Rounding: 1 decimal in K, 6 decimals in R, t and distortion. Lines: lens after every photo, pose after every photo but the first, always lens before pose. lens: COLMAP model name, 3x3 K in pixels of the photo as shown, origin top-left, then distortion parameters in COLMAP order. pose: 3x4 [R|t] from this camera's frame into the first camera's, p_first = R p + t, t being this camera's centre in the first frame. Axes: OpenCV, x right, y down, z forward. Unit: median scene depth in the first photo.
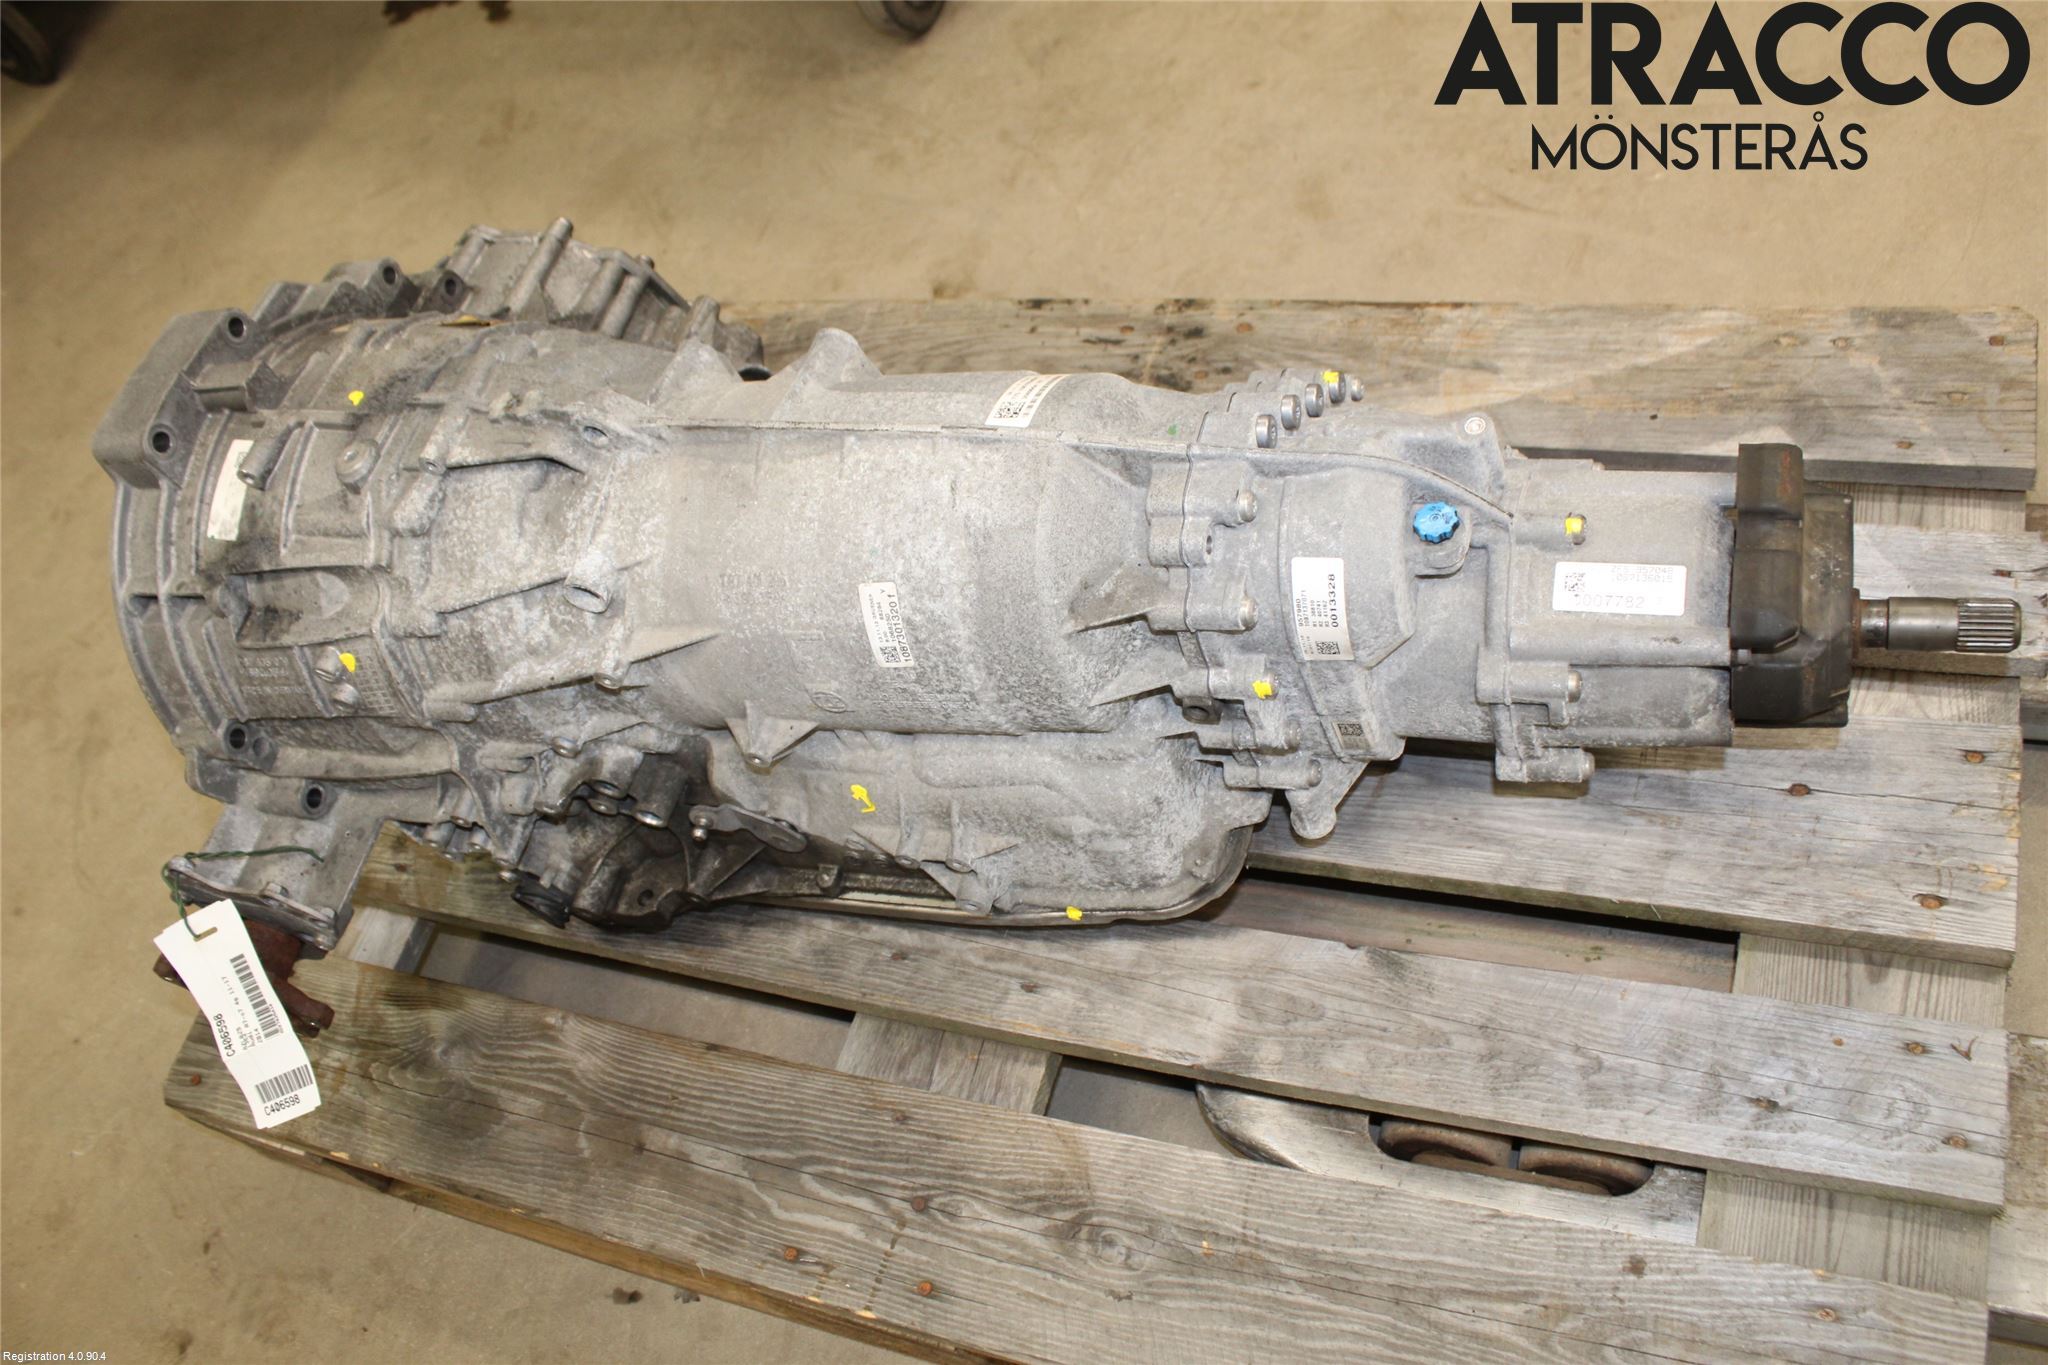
lens RADIAL K [[1673.0, 0, 1025.2], [0, 1673.0, 699.6], [0, 0, 1]] dist [-0.179600, 0.158832]
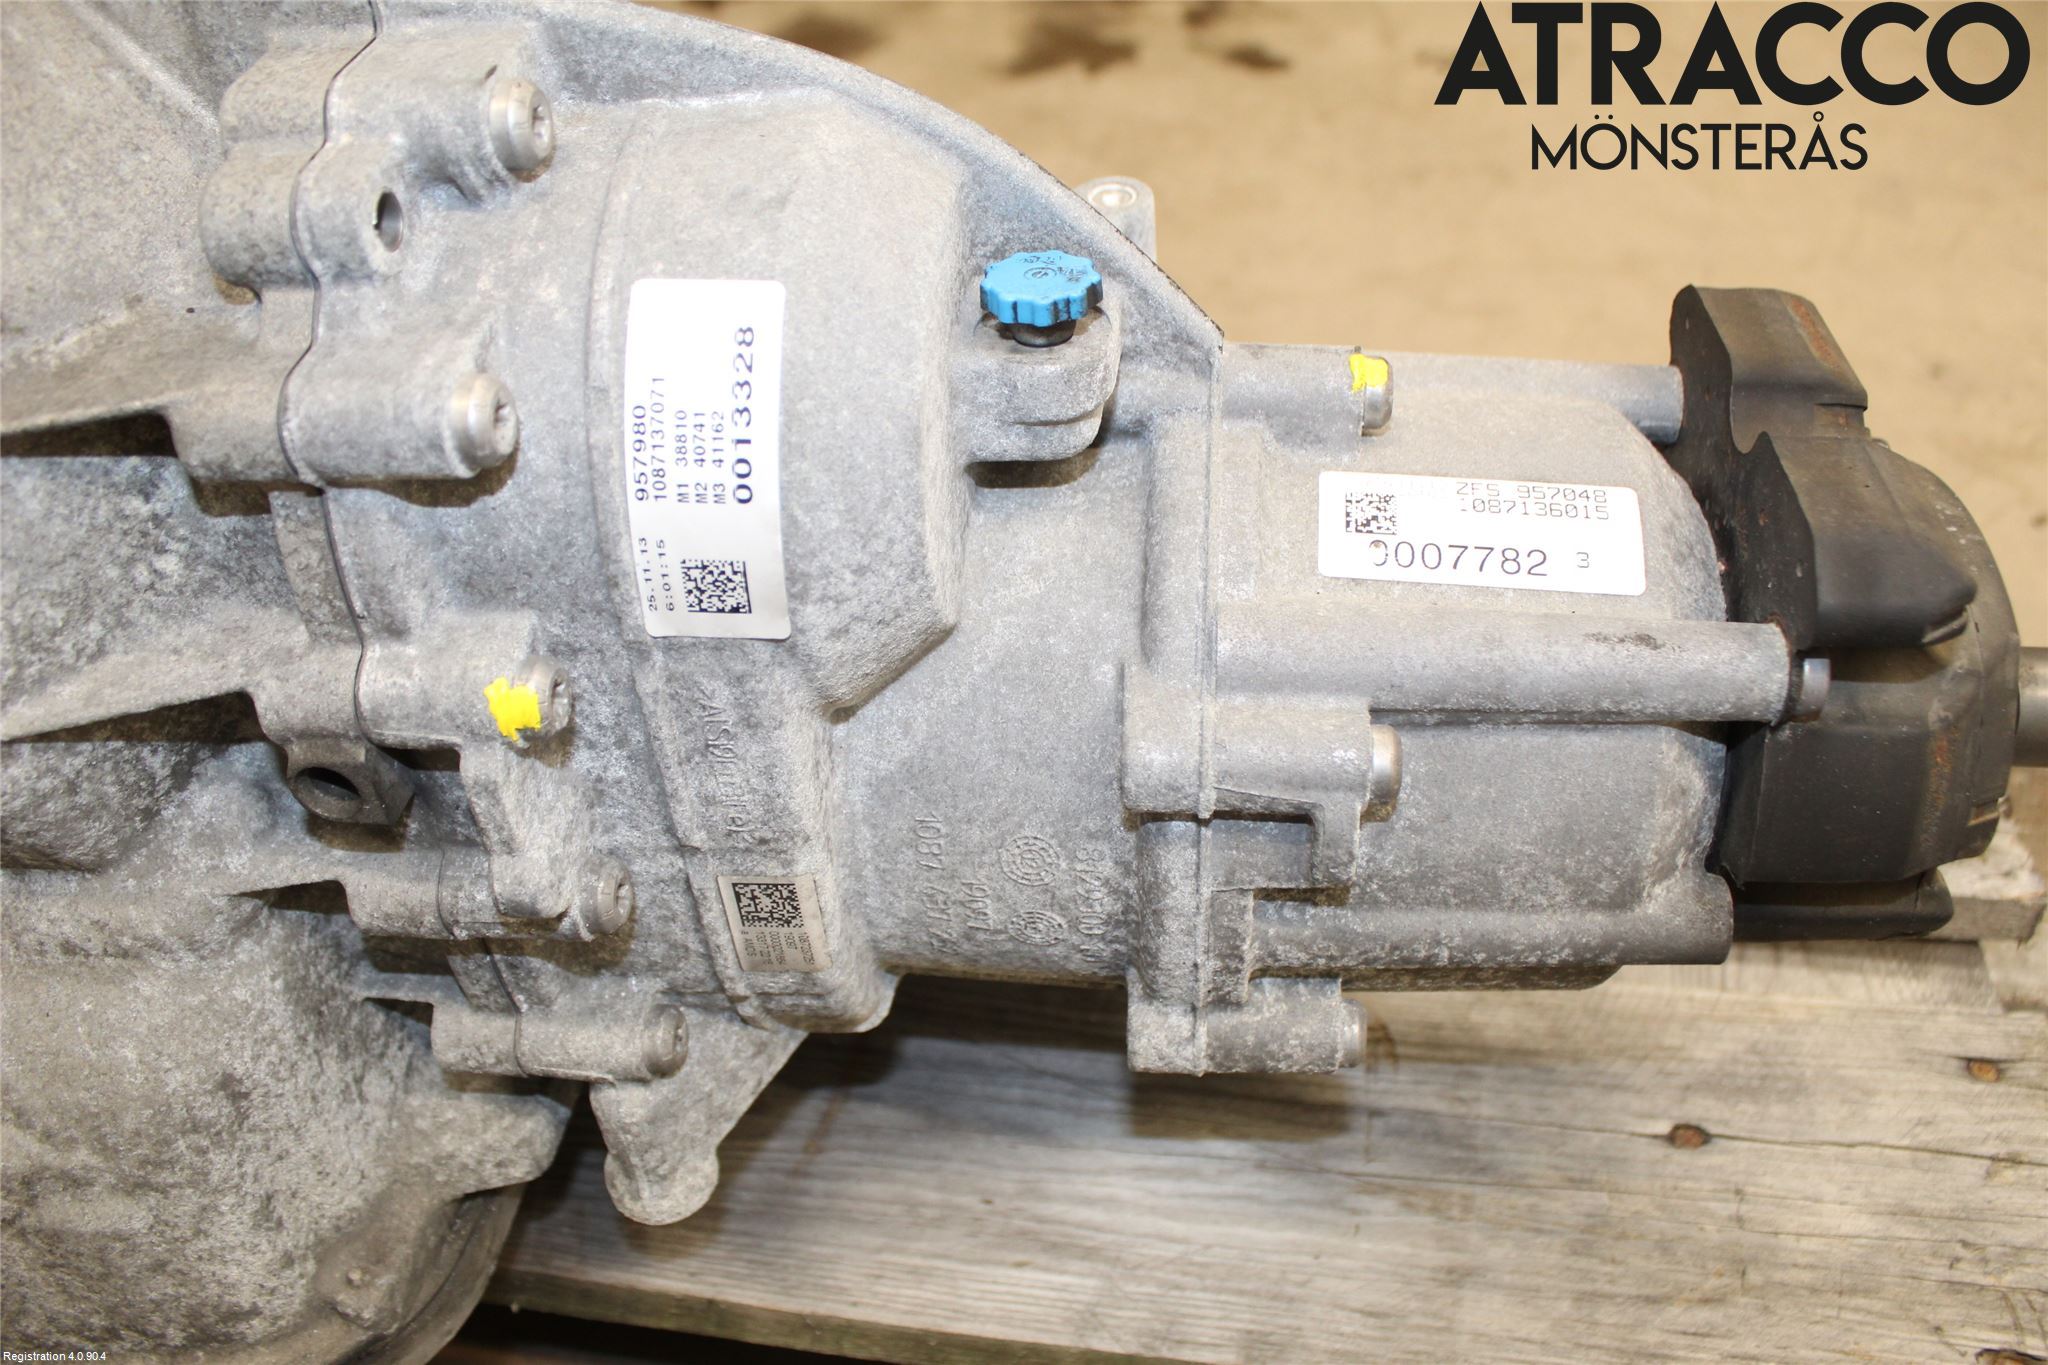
lens RADIAL K [[1673.0, 0, 1025.2], [0, 1673.0, 699.6], [0, 0, 1]] dist [-0.179600, 0.158832]
pose [[0.940759, 0.118602, 0.317657, 0.125615], [-0.022399, 0.956523, -0.290795, 0.080801], [-0.338335, 0.266453, 0.902515, 0.626793]]
